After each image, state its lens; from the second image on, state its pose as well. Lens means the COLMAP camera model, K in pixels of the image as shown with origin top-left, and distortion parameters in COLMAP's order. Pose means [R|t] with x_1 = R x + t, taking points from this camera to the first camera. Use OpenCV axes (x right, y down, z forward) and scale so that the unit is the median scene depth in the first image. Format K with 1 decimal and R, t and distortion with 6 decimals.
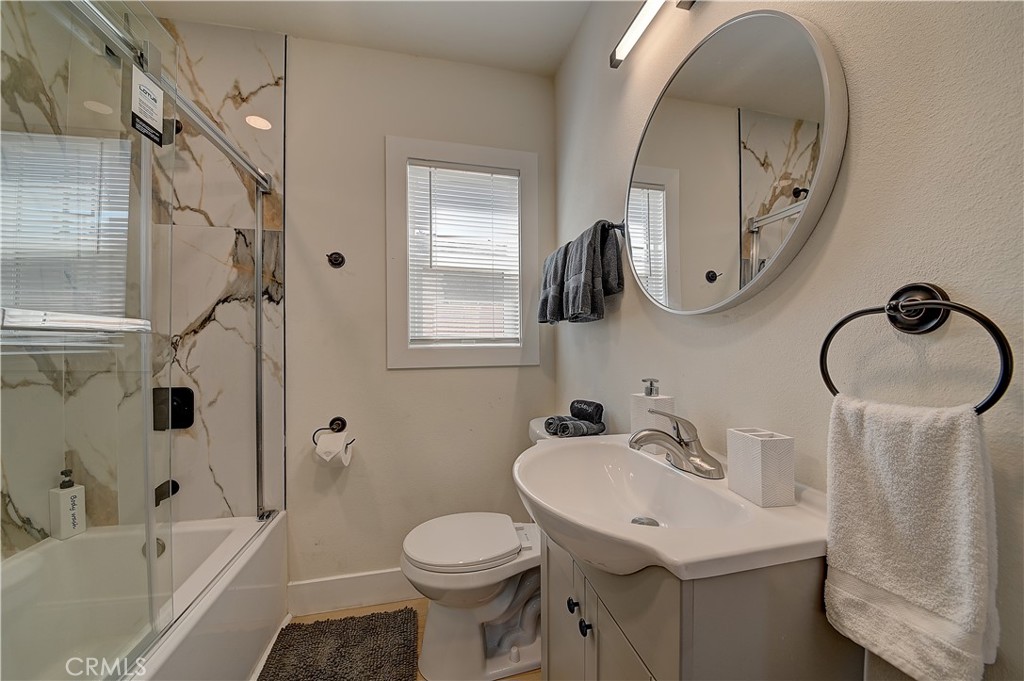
lens RADIAL K [[369.0, 0, 512.0], [0, 369.0, 340.5], [0, 0, 1]] dist [0.000059, -0.004718]
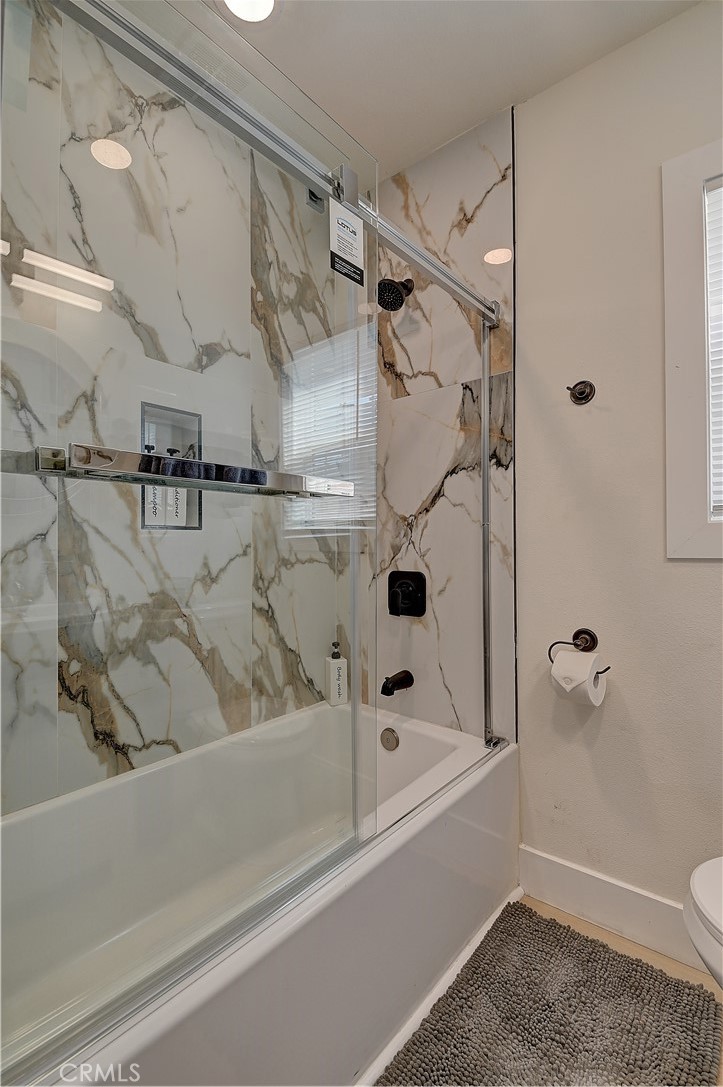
lens RADIAL K [[489.0, 0, 361.5], [0, 489.0, 543.5], [0, 0, 1]] dist [0.024970, -0.025804]
pose [[0.610816, 0.001205, -0.791772, -0.021247], [0.018906, 0.999692, 0.016107, 0.034868], [0.791547, -0.024808, 0.610605, 0.154251]]
